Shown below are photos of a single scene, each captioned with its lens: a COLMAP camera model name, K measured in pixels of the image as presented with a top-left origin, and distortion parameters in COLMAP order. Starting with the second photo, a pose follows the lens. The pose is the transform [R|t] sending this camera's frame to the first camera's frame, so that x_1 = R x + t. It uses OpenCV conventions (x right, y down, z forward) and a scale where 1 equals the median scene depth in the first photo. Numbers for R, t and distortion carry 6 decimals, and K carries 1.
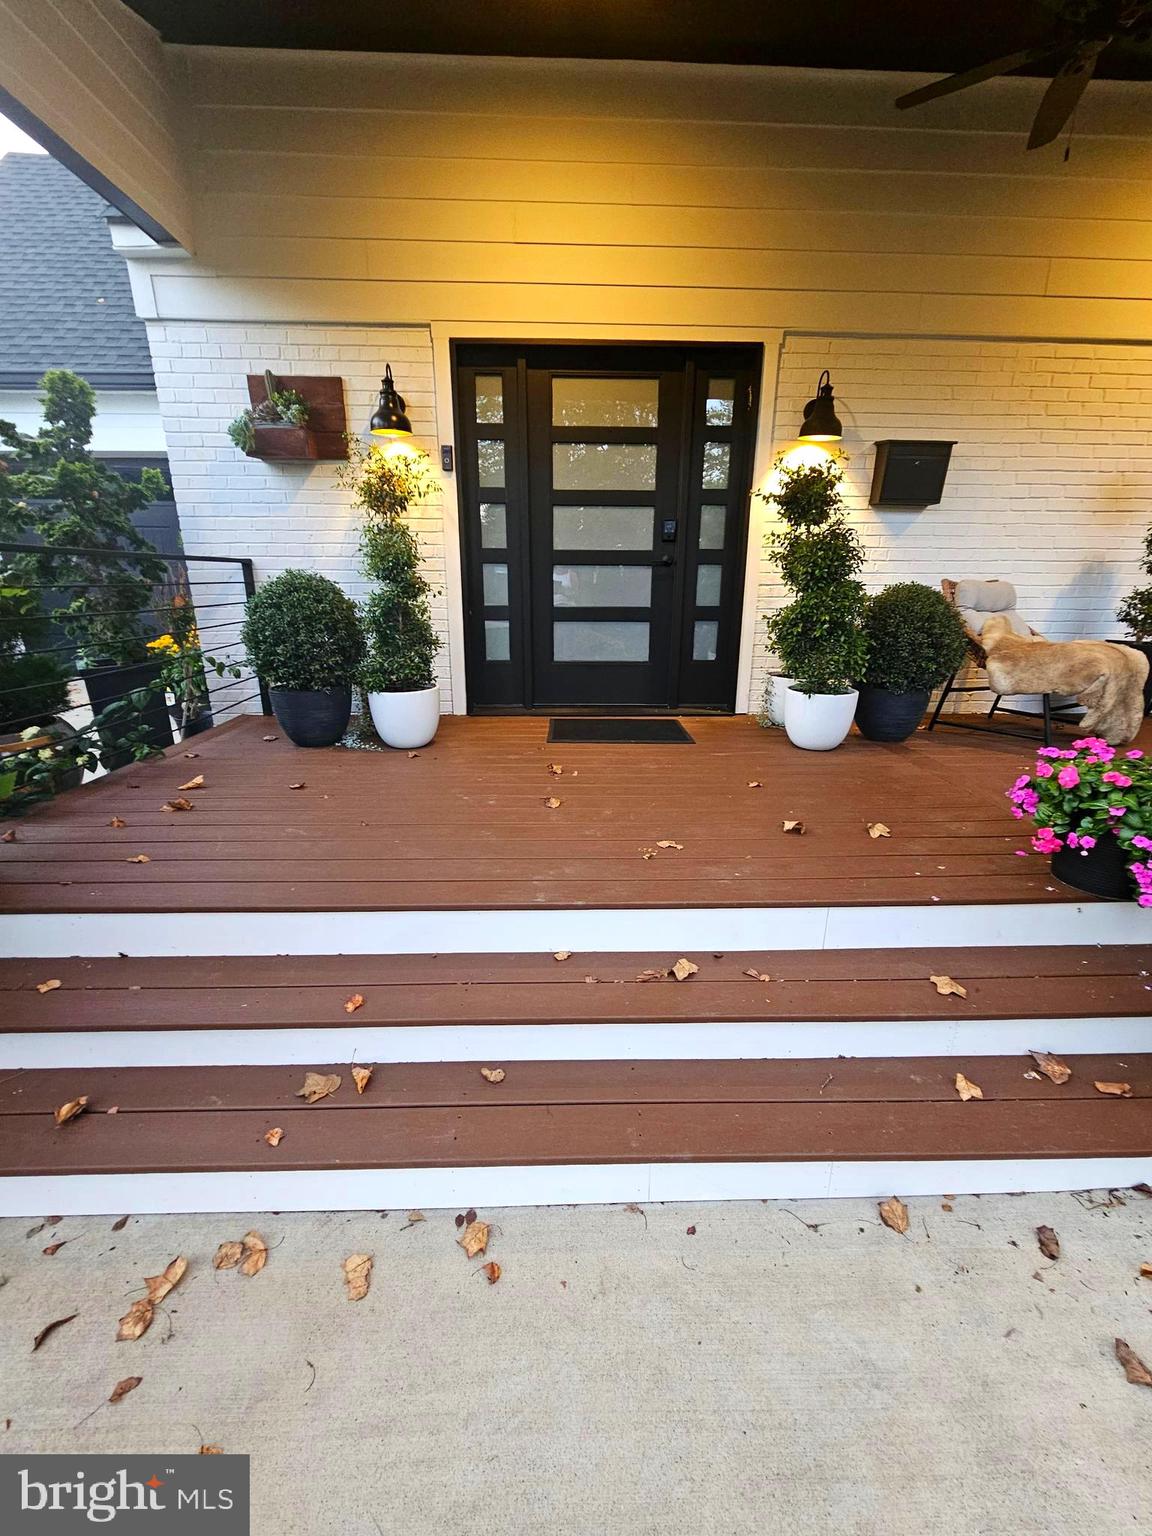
lens RADIAL K [[634.6, 0, 574.1], [0, 634.6, 783.4], [0, 0, 1]] dist [-0.003574, -0.000650]
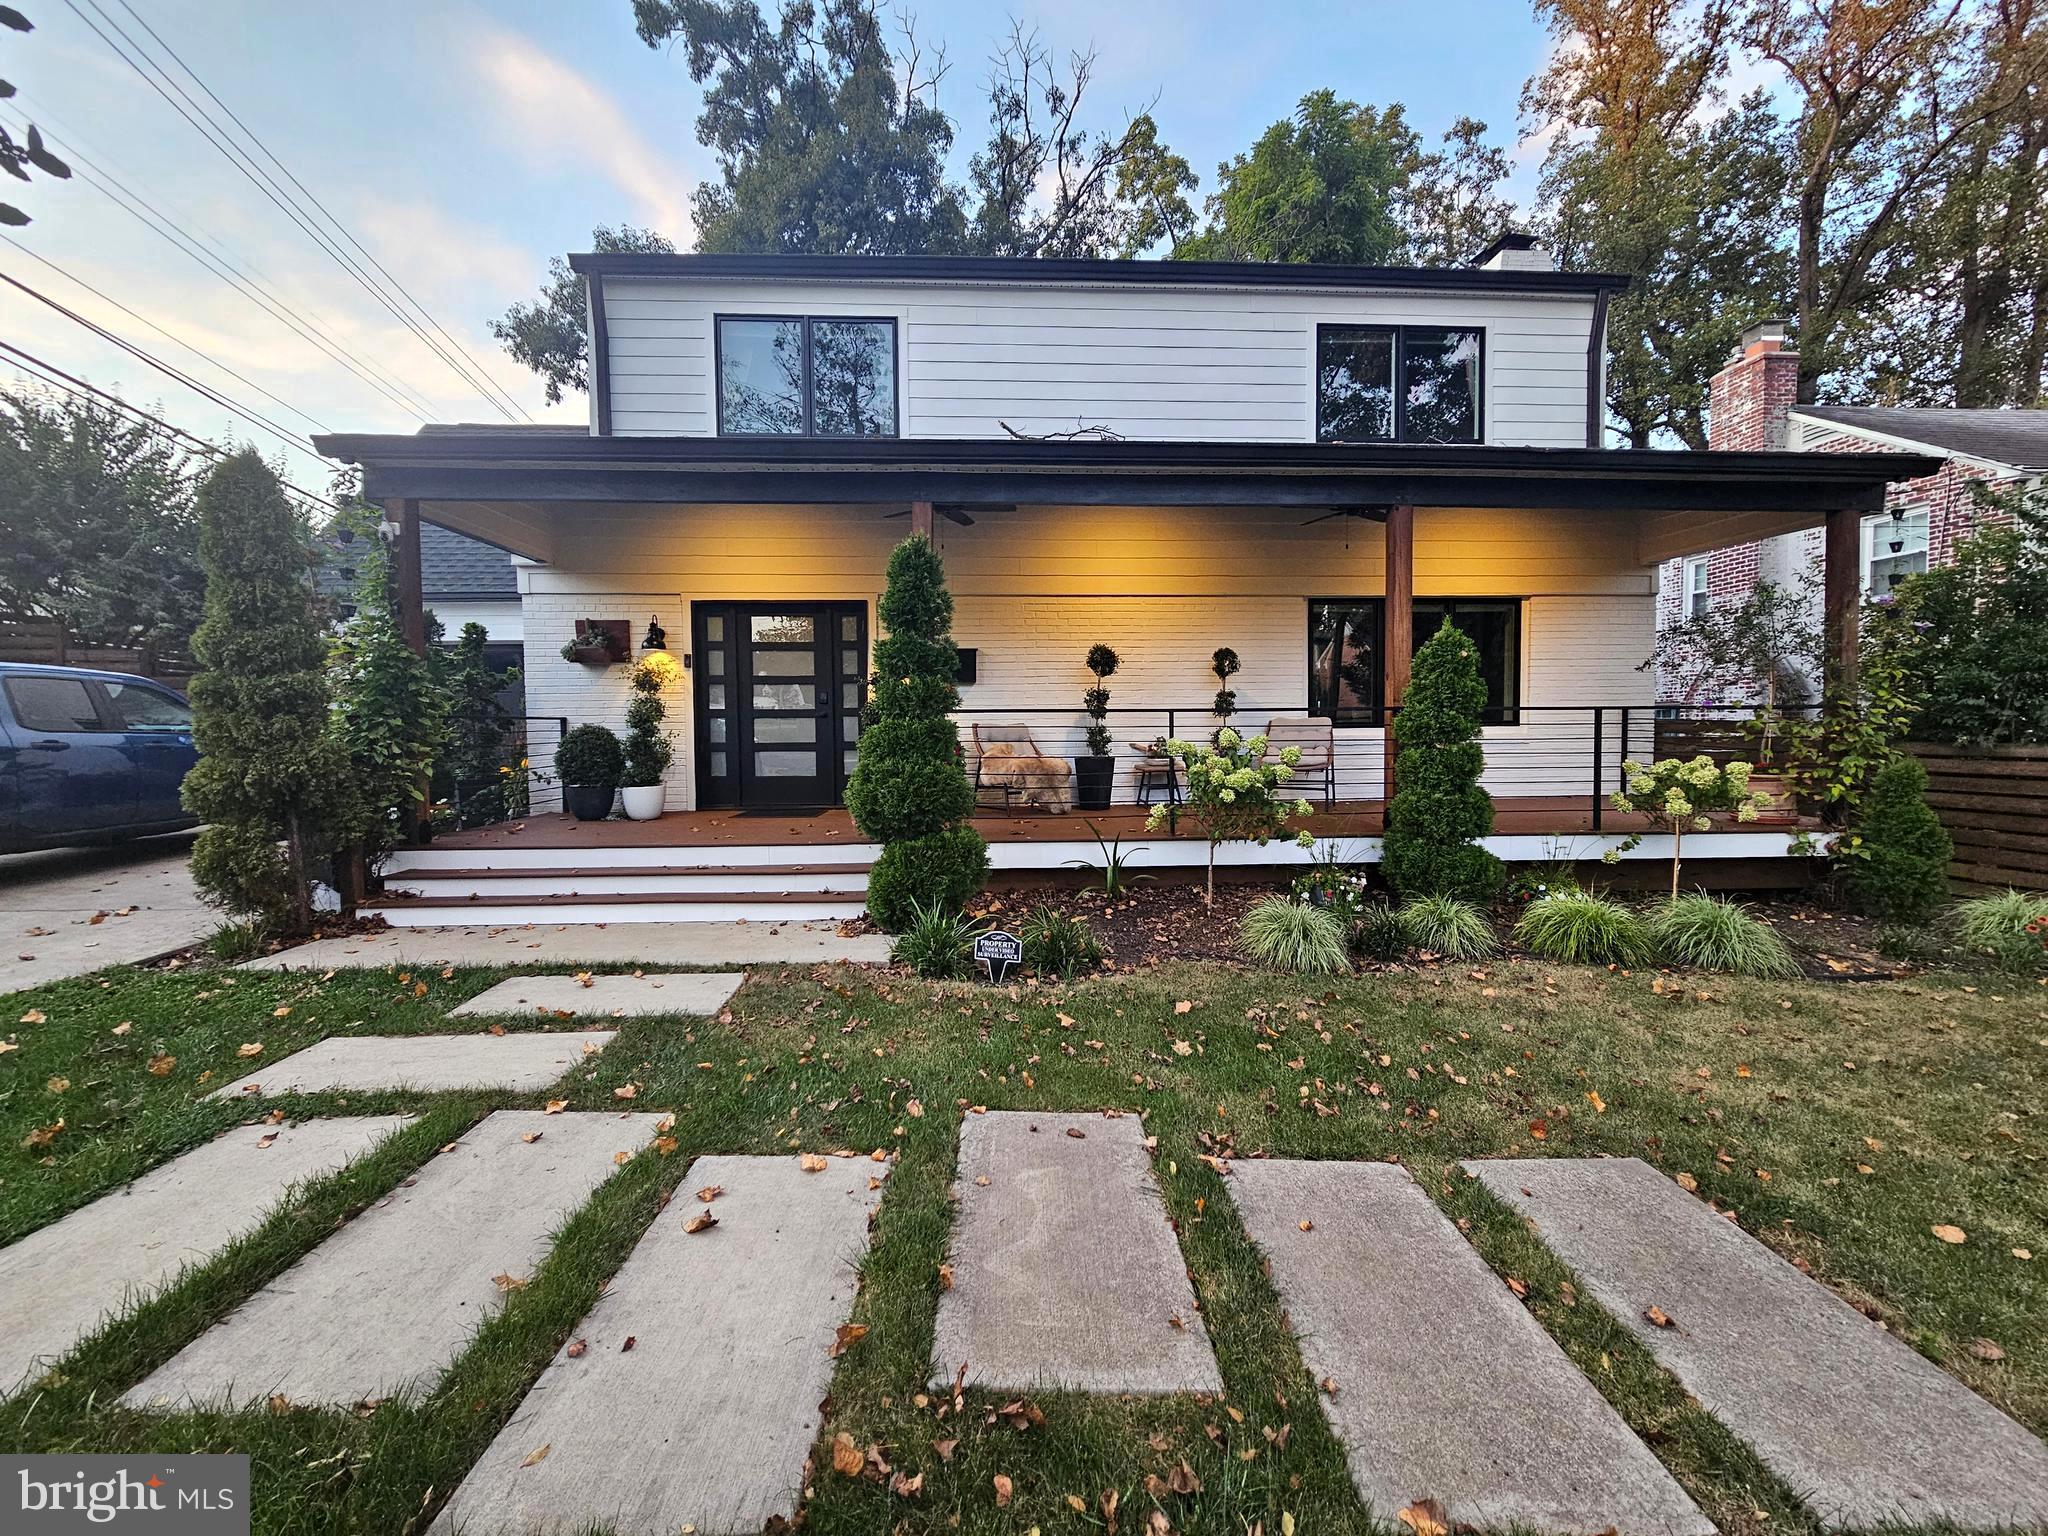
lens RADIAL K [[846.1, 0, 1029.9], [0, 846.1, 759.3], [0, 0, 1]] dist [-0.003574, -0.000650]
pose [[0.999393, -0.015236, 0.031331, 0.662779], [0.023120, 0.962780, -0.269294, 0.393685], [-0.026062, 0.269855, 0.962548, -1.186520]]
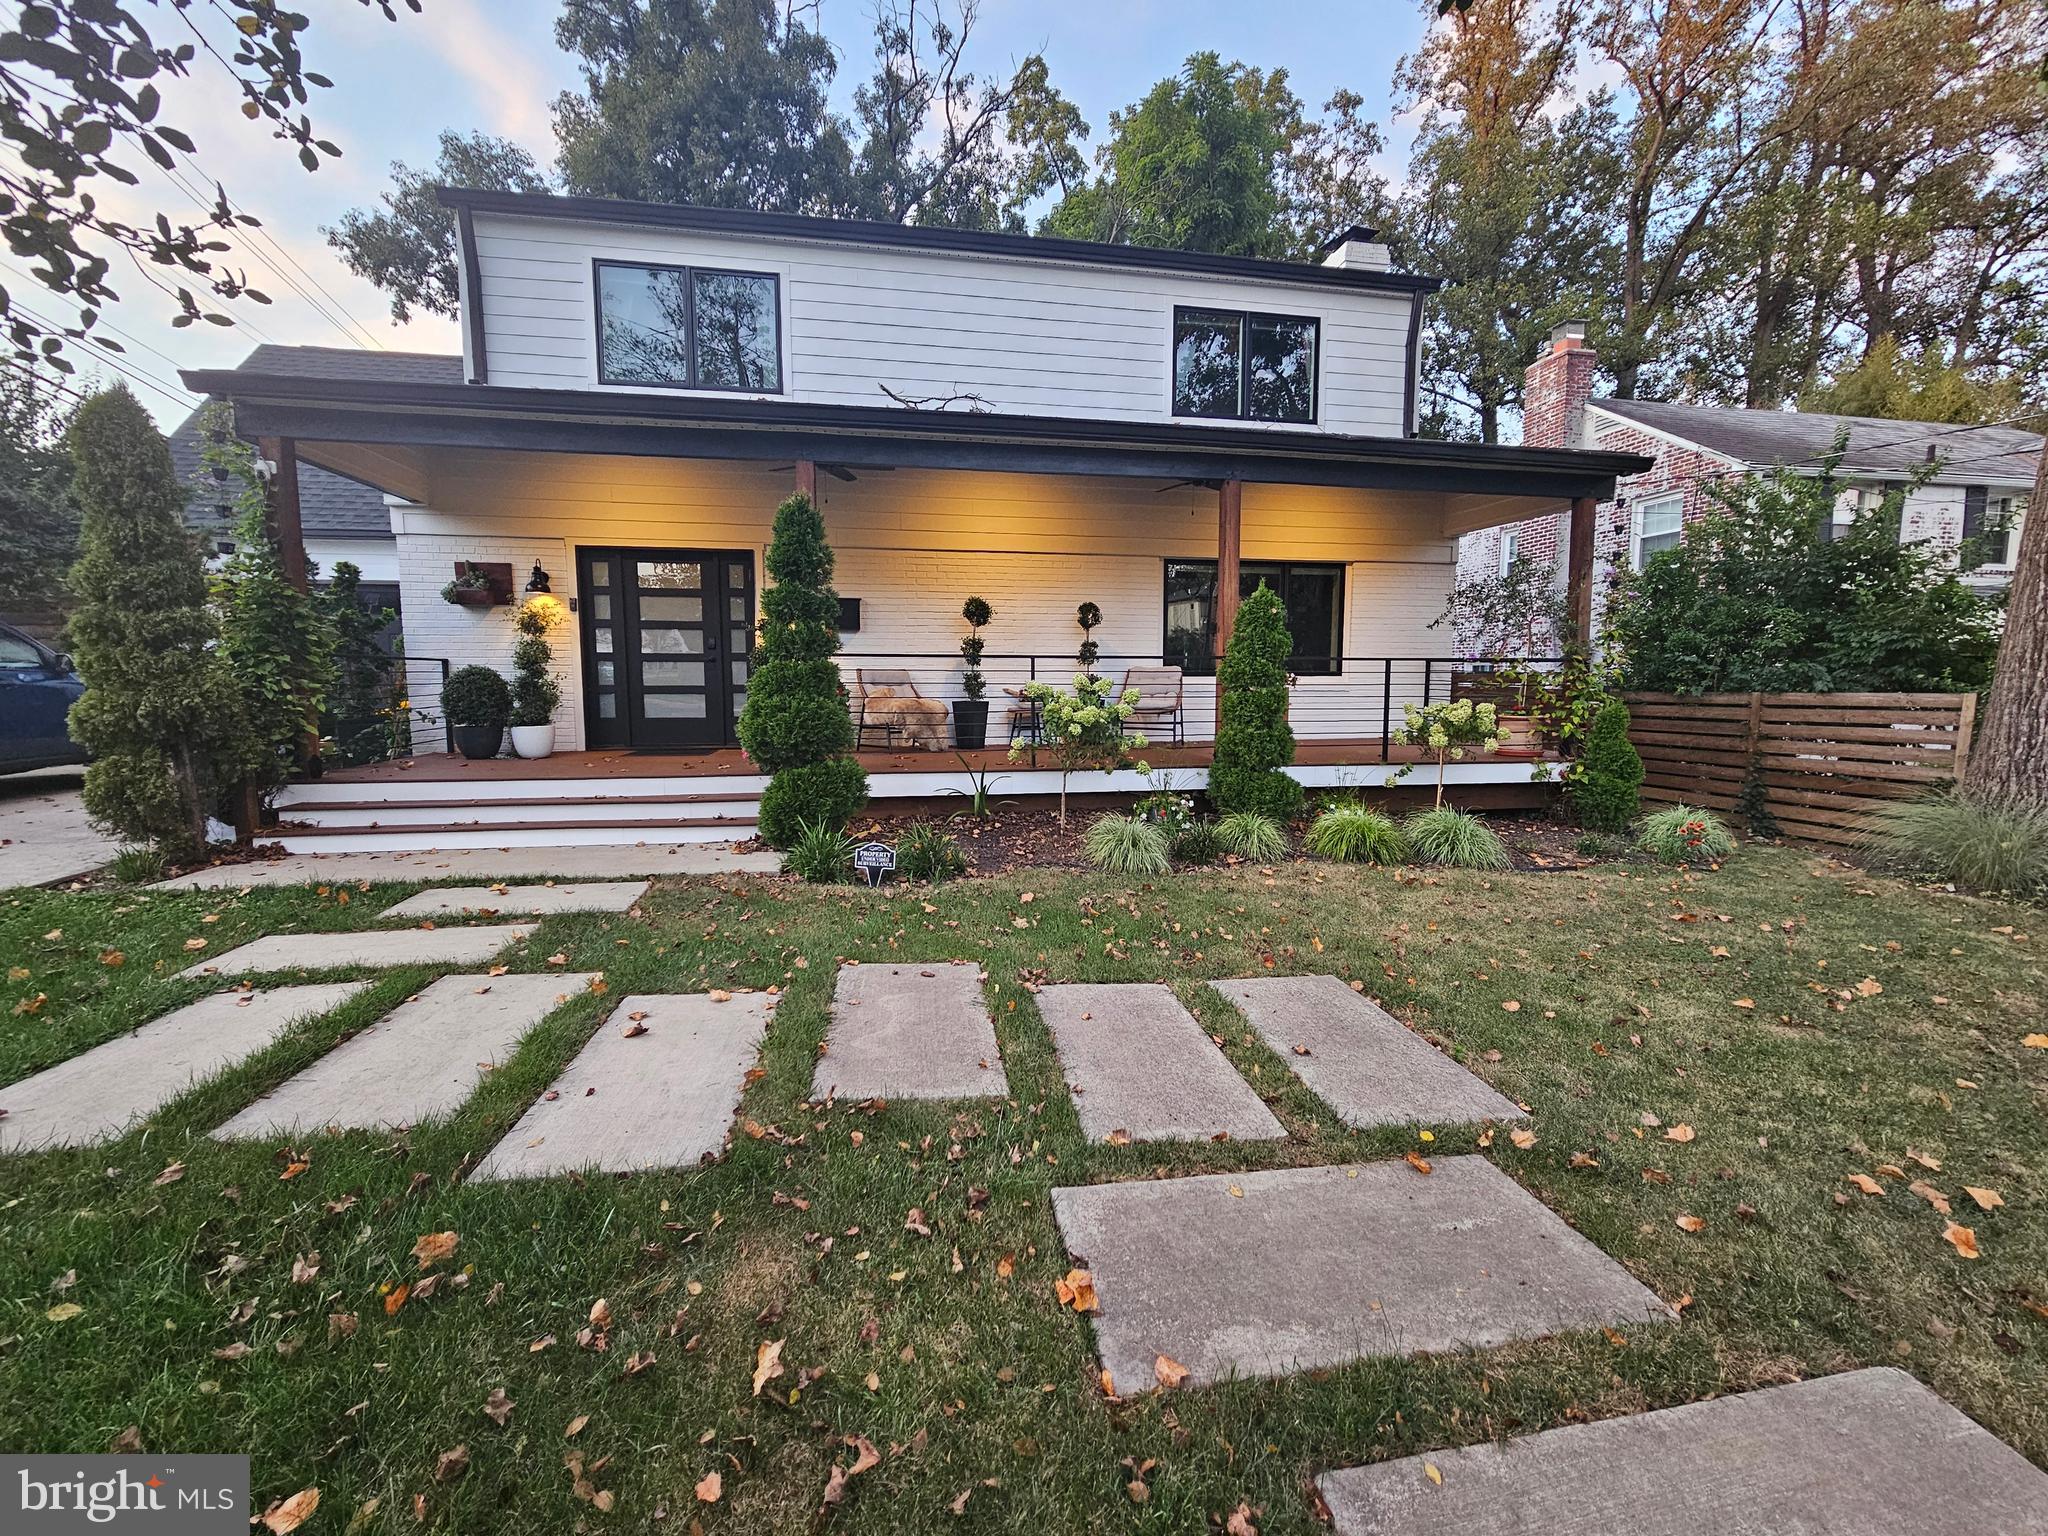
lens RADIAL K [[846.1, 0, 1032.9], [0, 846.1, 761.6], [0, 0, 1]] dist [-0.003574, -0.000650]
pose [[0.987301, -0.021216, 0.157440, 0.693560], [0.054213, 0.976546, -0.208371, 0.483564], [-0.149327, 0.214260, 0.965295, -1.394847]]
